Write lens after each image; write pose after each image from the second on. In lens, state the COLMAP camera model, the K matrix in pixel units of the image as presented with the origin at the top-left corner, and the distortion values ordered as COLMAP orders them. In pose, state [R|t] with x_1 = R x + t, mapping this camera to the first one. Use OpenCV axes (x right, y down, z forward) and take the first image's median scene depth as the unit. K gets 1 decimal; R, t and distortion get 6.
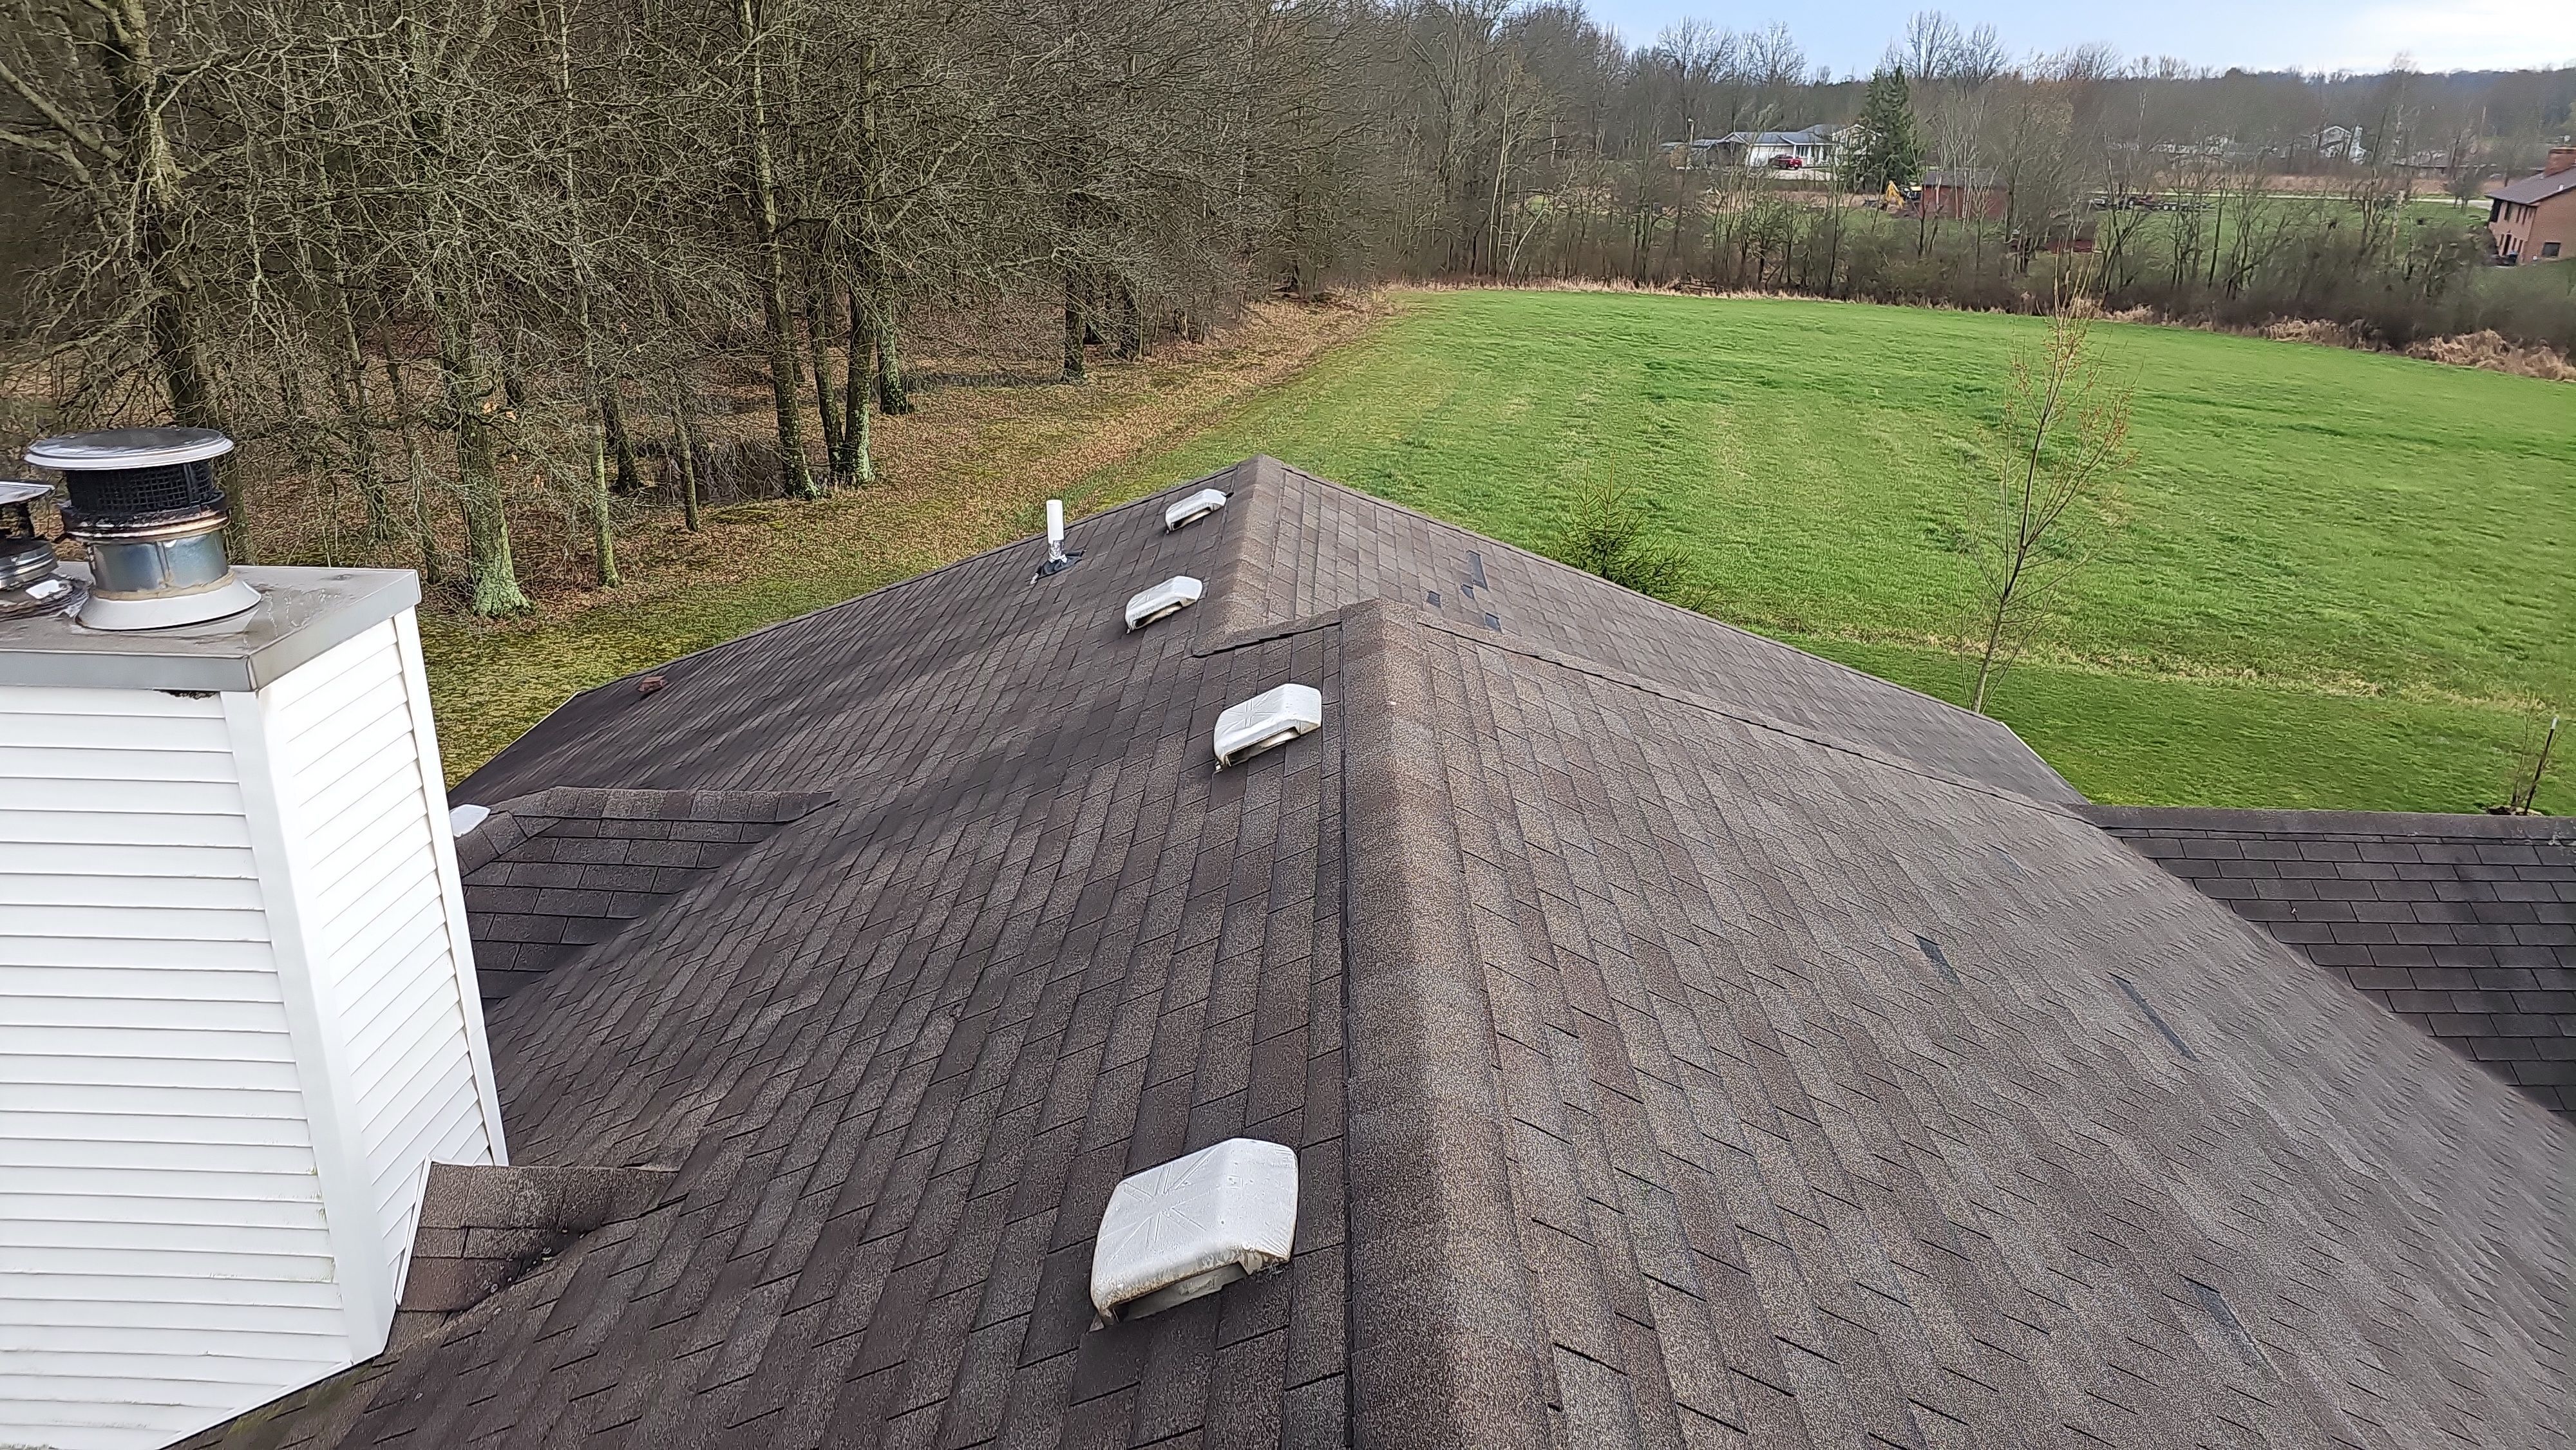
lens RADIAL K [[1724.7, 0, 1289.6], [0, 1724.7, 723.5], [0, 0, 1]] dist [0.064001, -0.050020]
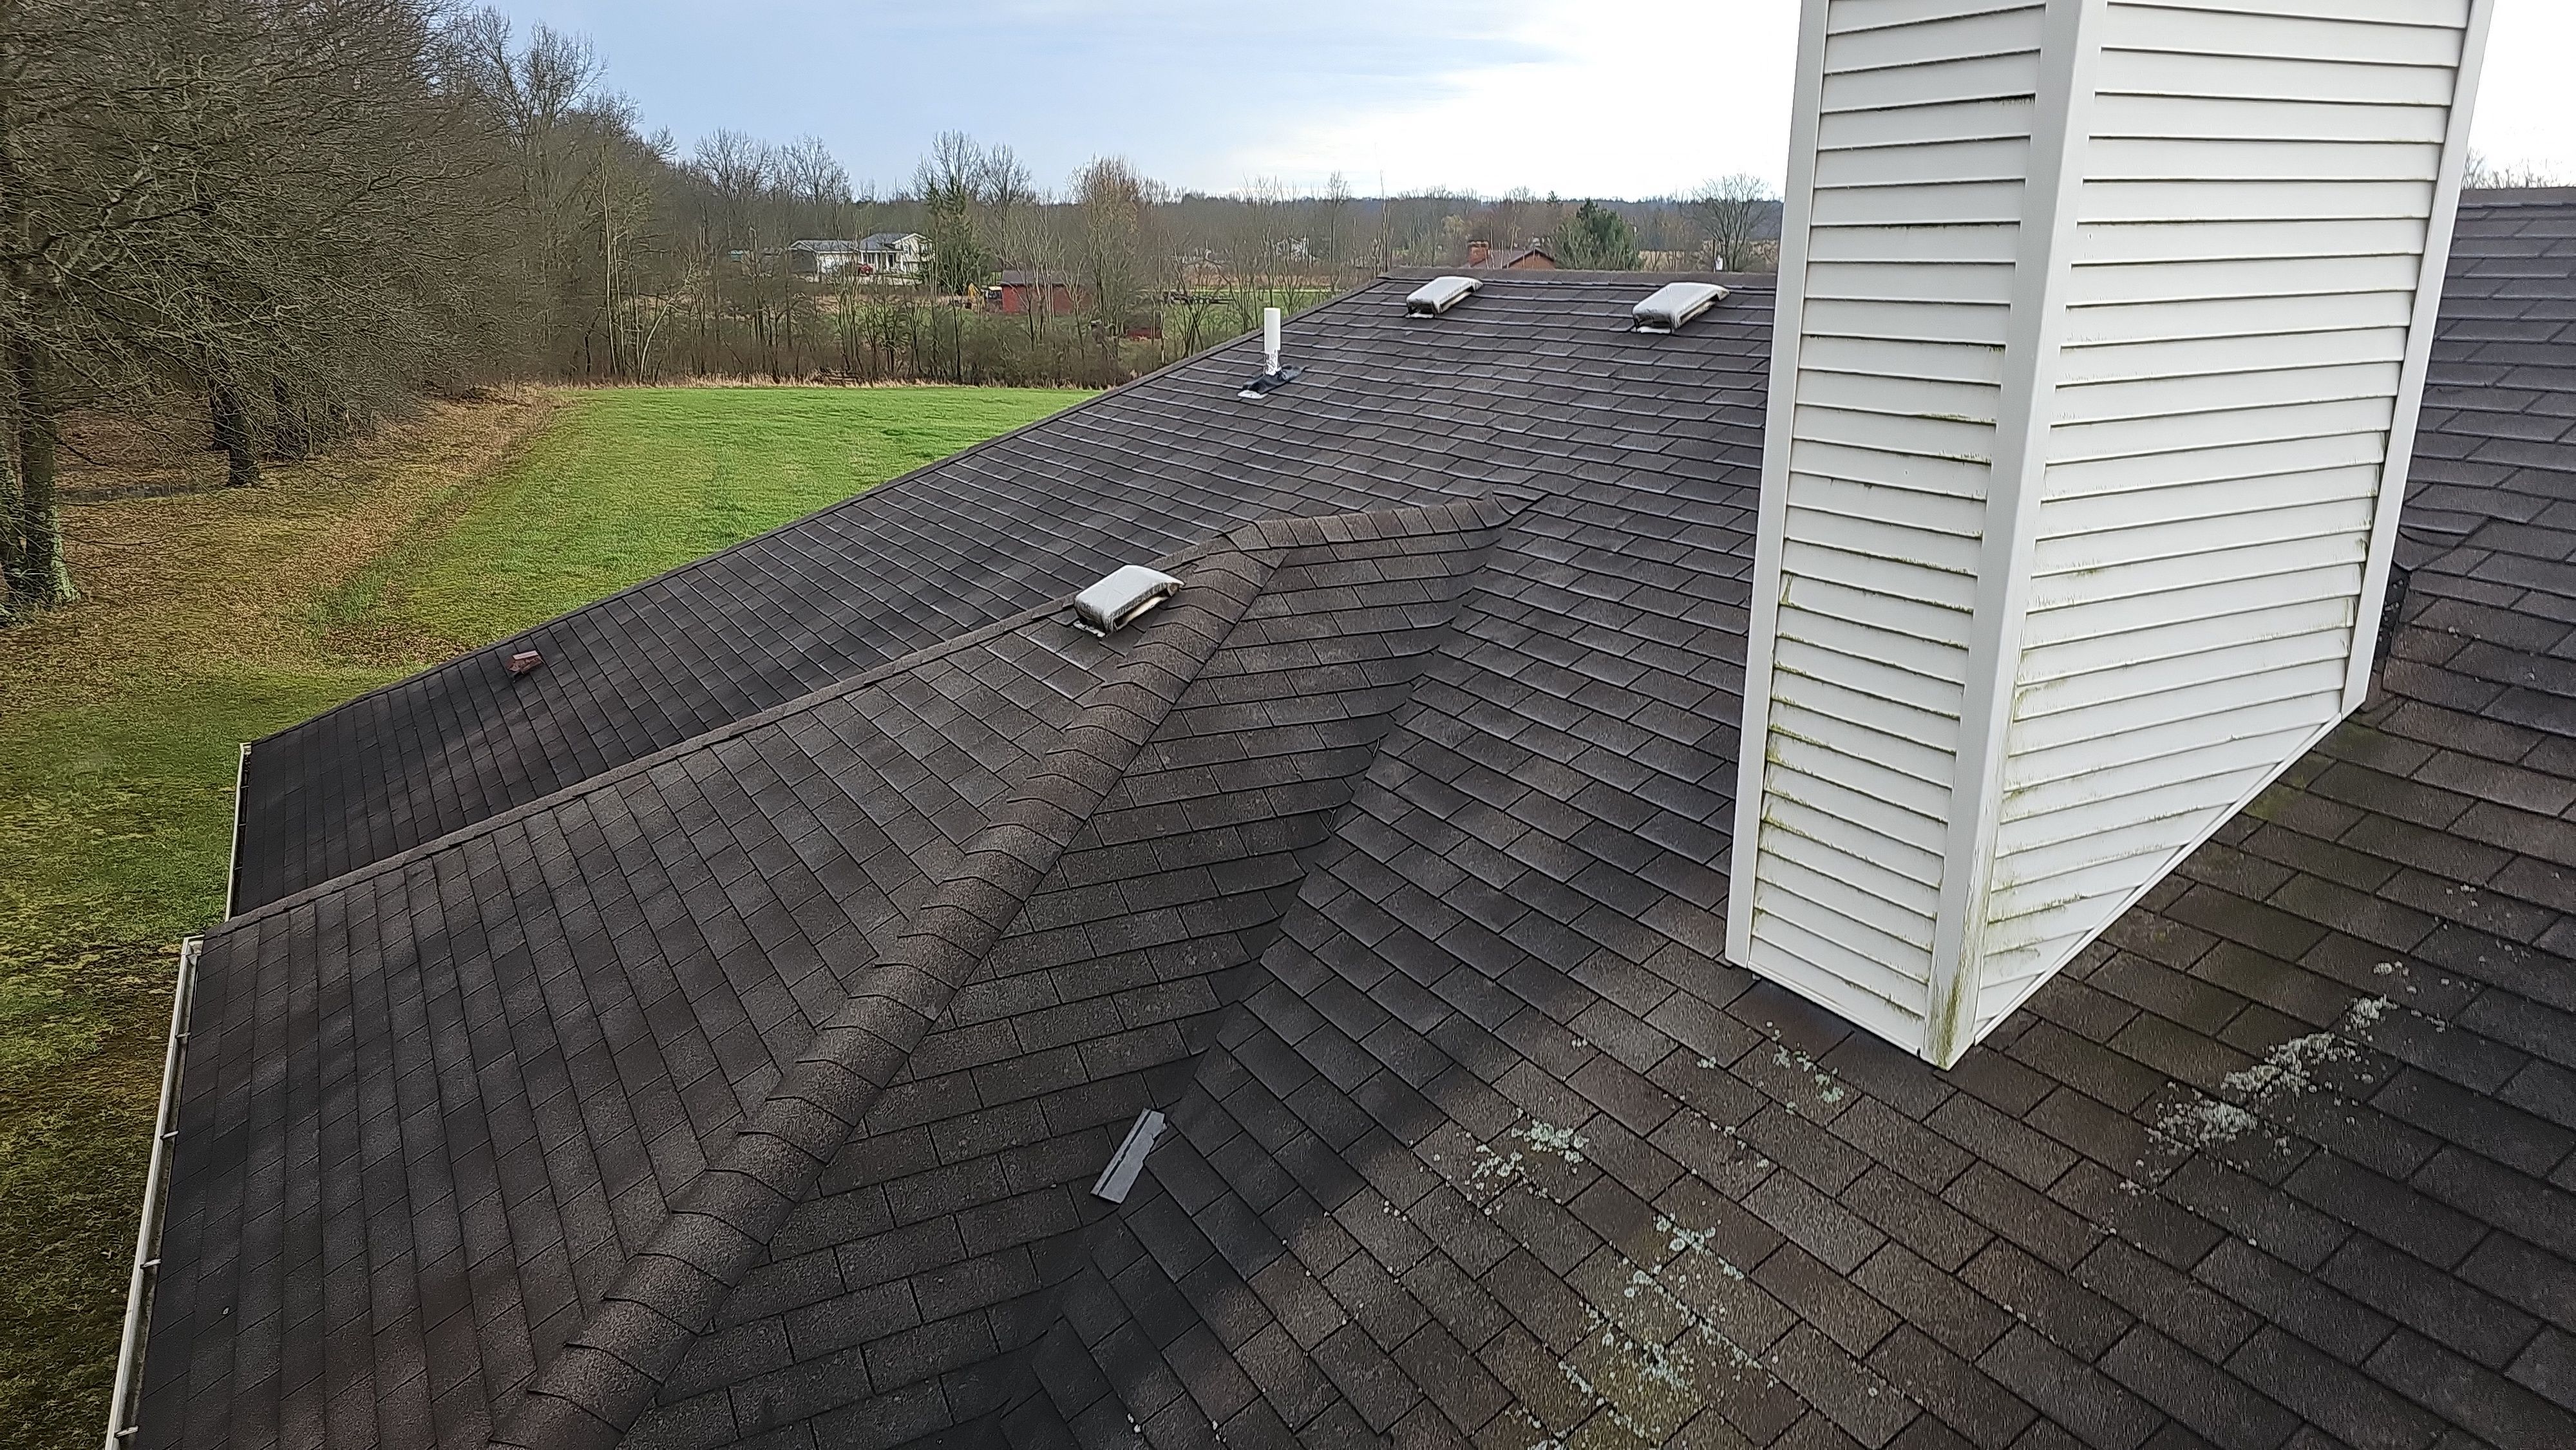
lens RADIAL K [[1724.7, 0, 1295.1], [0, 1724.7, 739.9], [0, 0, 1]] dist [0.064001, -0.050020]
pose [[0.866020, -0.153972, 0.475711, -0.143954], [0.178856, 0.983849, -0.007163, 0.027376], [-0.466925, 0.091287, 0.879572, 0.036713]]
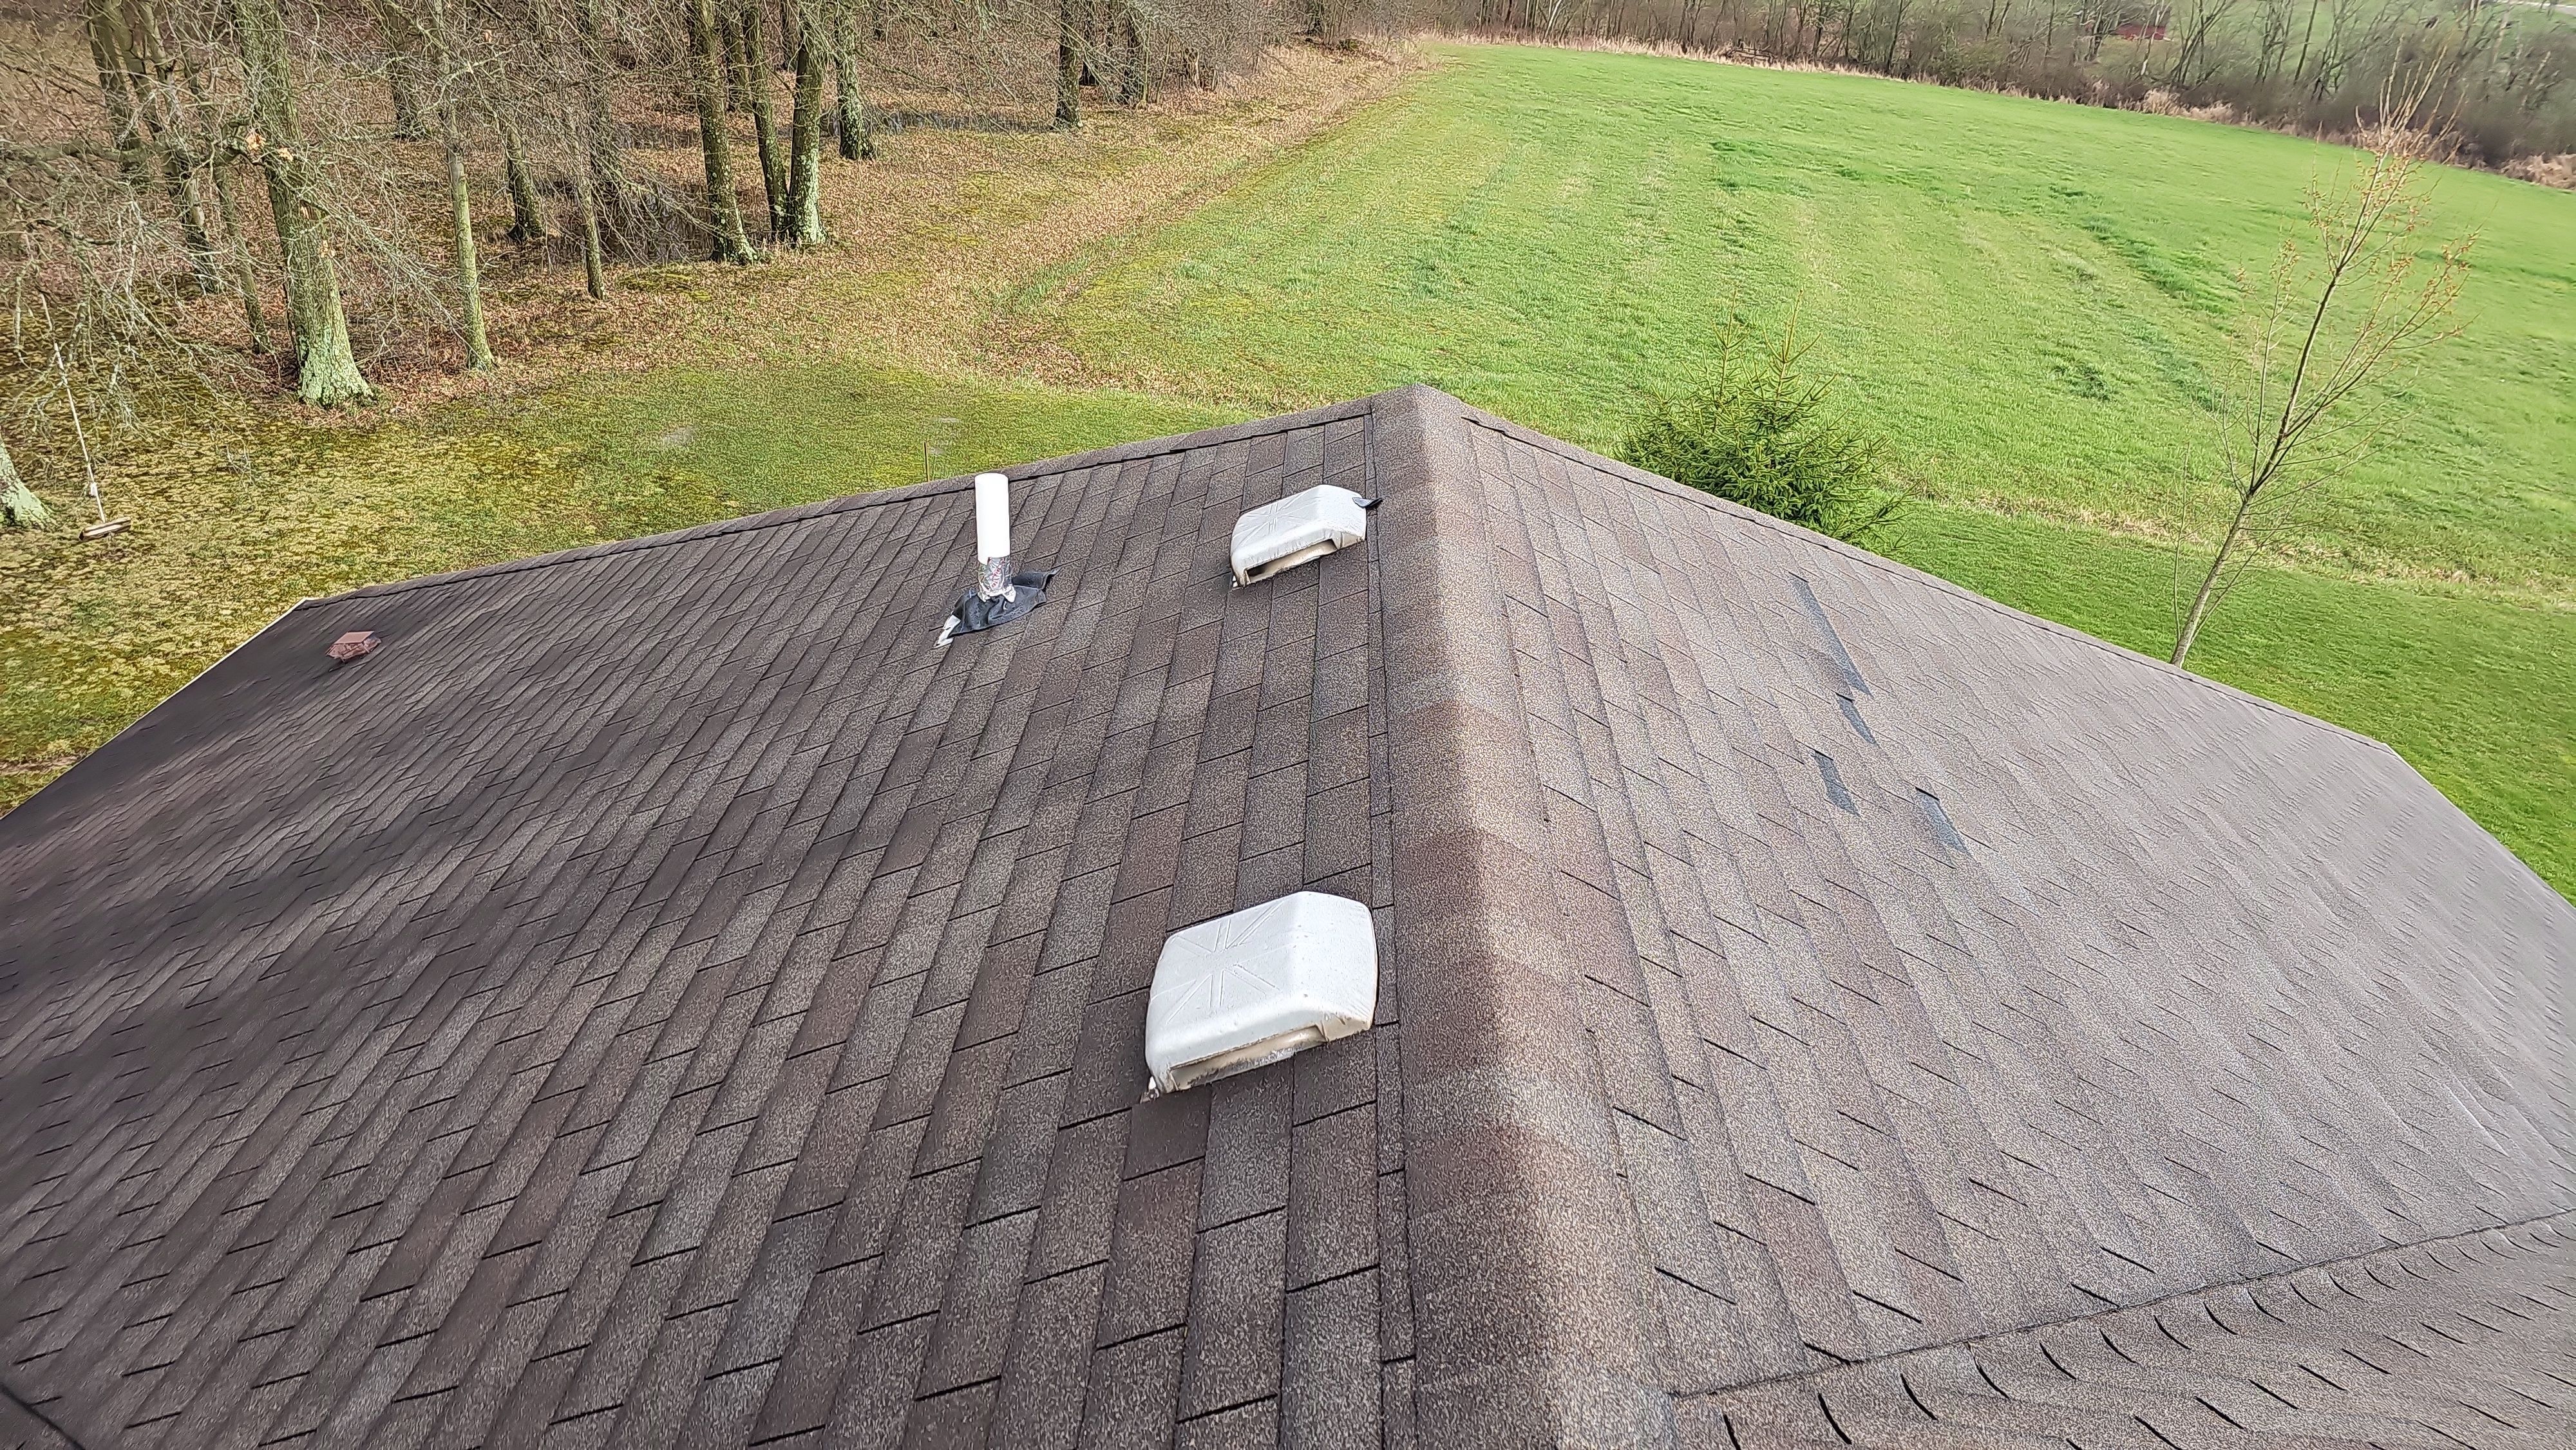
lens RADIAL K [[1724.7, 0, 1322.8], [0, 1724.7, 734.4], [0, 0, 1]] dist [0.064001, -0.050020]
pose [[0.998539, 0.044363, 0.030857, -0.013169], [-0.048167, 0.989530, 0.136056, -0.029499], [-0.024498, -0.137343, 0.990220, 0.119589]]
